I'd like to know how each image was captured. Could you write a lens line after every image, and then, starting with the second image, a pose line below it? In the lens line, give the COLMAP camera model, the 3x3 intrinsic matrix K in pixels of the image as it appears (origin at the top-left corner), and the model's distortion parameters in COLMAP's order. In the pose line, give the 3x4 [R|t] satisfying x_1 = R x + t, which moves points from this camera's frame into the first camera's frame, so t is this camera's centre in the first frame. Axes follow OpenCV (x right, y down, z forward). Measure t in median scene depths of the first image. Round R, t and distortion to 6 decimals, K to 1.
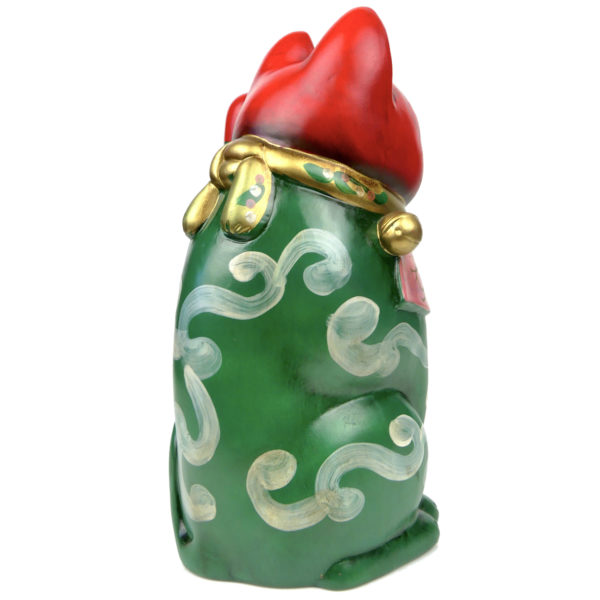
lens RADIAL K [[719.4, 0, 300.3], [0, 719.4, 281.8], [0, 0, 1]] dist [-0.003376, 0.007023]
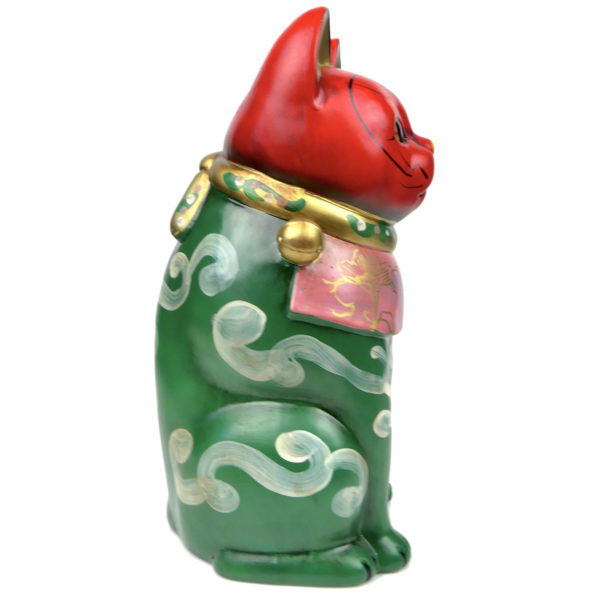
lens RADIAL K [[691.6, 0, 300.0], [0, 691.6, 300.0], [0, 0, 1]] dist [-0.000136, -0.007867]
pose [[0.659410, 0.093366, -0.745963, 0.865358], [-0.083553, 0.995212, 0.050704, -0.037582], [0.747126, 0.028893, 0.664054, 0.404357]]
